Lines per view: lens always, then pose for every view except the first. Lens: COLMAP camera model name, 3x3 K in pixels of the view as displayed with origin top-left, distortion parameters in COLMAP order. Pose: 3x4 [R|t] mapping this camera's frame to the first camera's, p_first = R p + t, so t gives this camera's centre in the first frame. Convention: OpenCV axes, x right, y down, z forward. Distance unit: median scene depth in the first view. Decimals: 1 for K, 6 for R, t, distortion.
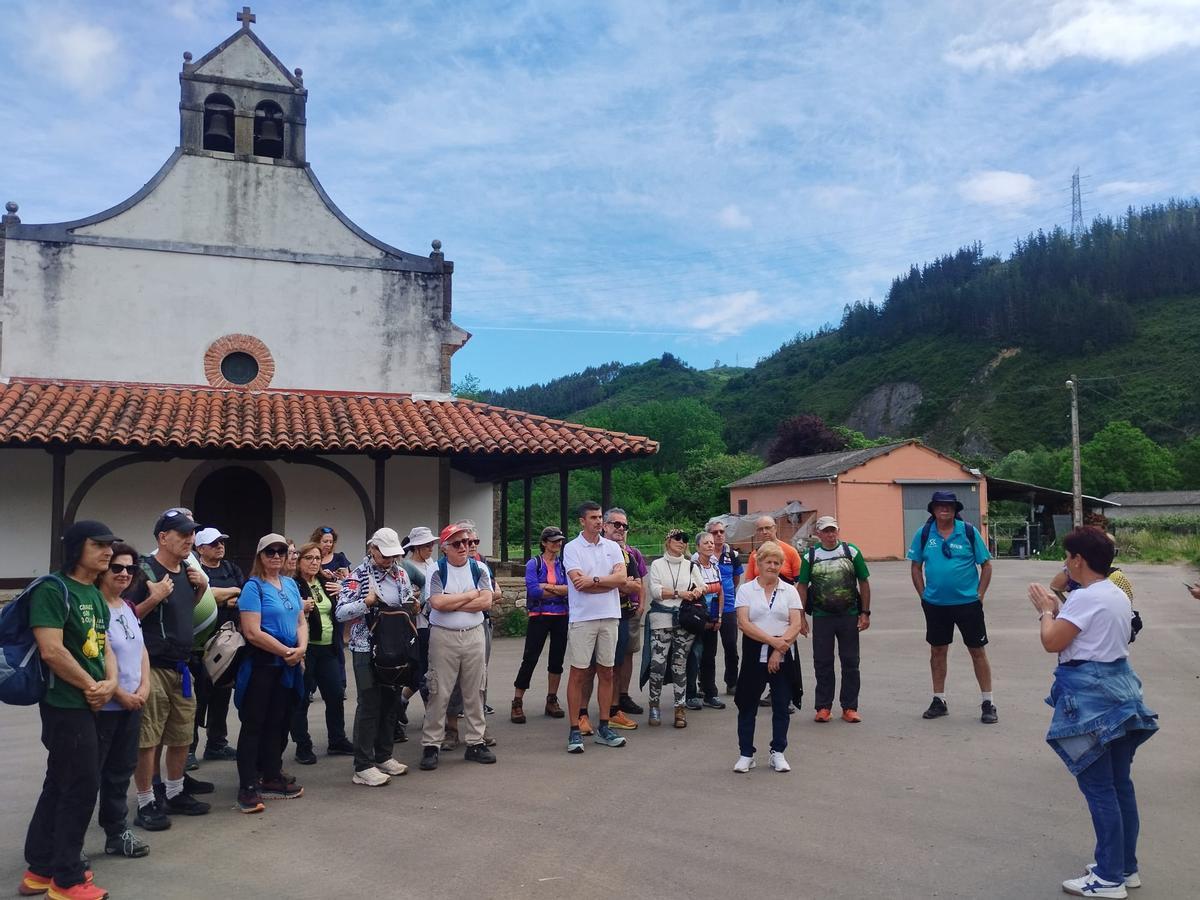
lens RADIAL K [[1013.7, 0, 600.0], [0, 1013.7, 450.0], [0, 0, 1]] dist [0.049639, -0.049881]
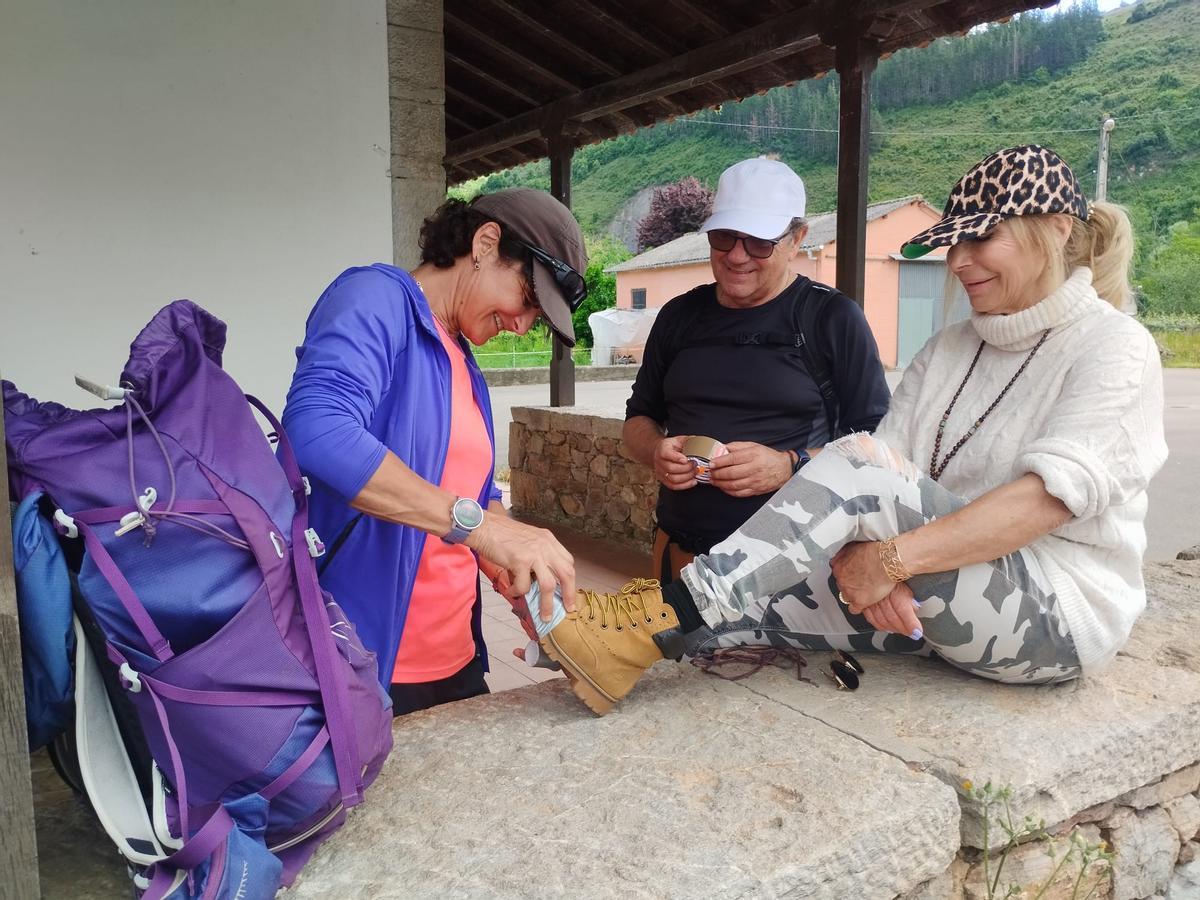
lens RADIAL K [[1013.7, 0, 600.0], [0, 1013.7, 450.0], [0, 0, 1]] dist [0.049639, -0.049881]
pose [[0.971229, -0.028451, 0.236443, -0.168850], [-0.016546, 0.982377, 0.186176, 0.077095], [-0.237573, -0.184732, 0.953642, 0.808642]]
